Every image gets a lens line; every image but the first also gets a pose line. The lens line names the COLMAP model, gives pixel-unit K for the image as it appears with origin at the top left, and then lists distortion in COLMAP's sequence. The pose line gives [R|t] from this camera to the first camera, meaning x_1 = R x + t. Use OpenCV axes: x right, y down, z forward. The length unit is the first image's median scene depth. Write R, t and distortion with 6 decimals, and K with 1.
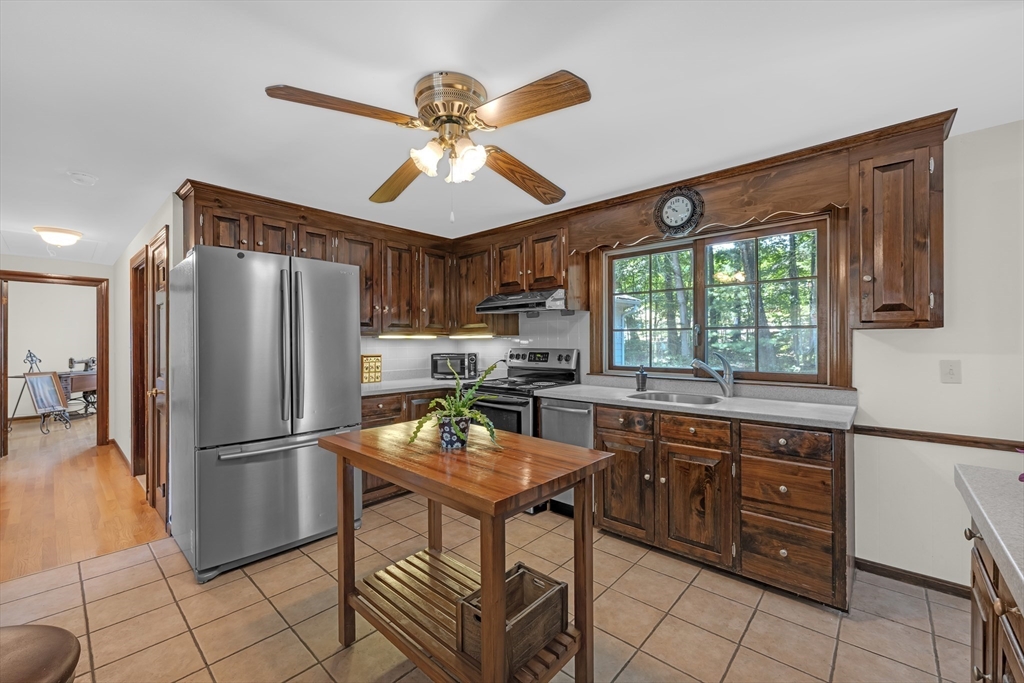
lens RADIAL K [[422.8, 0, 505.3], [0, 422.8, 344.0], [0, 0, 1]] dist [0.001911, 0.000083]
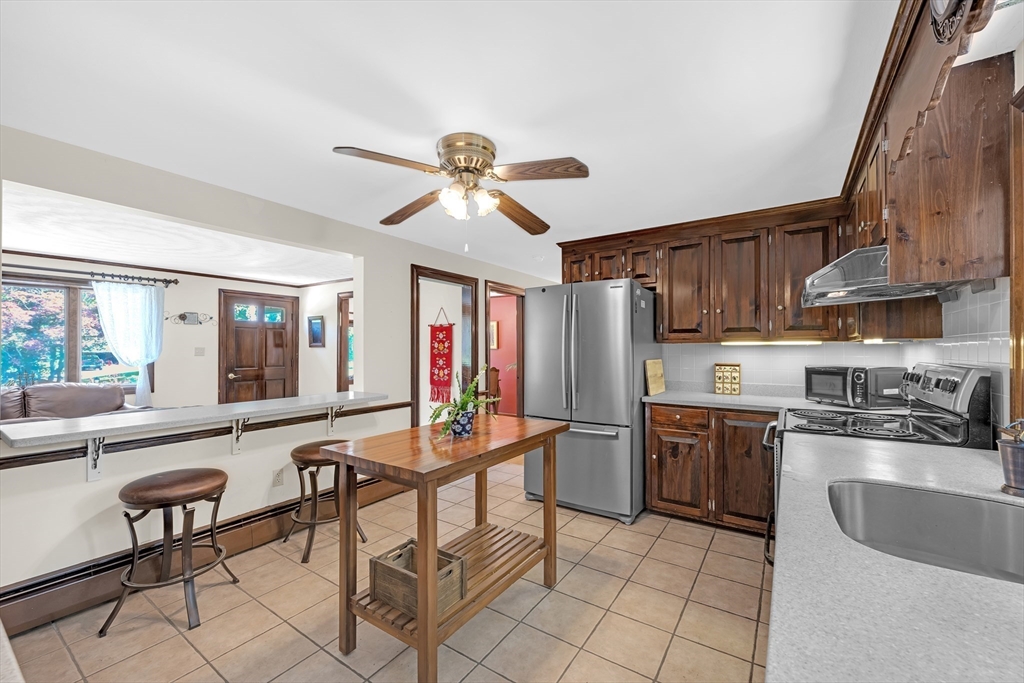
lens RADIAL K [[411.9, 0, 513.6], [0, 411.9, 348.4], [0, 0, 1]] dist [-0.000187, -0.000040]
pose [[0.141122, 0.002493, -0.989989, 0.490708], [-0.006202, 0.999979, 0.001634, -0.005229], [0.989973, 0.005909, 0.141135, 0.436515]]
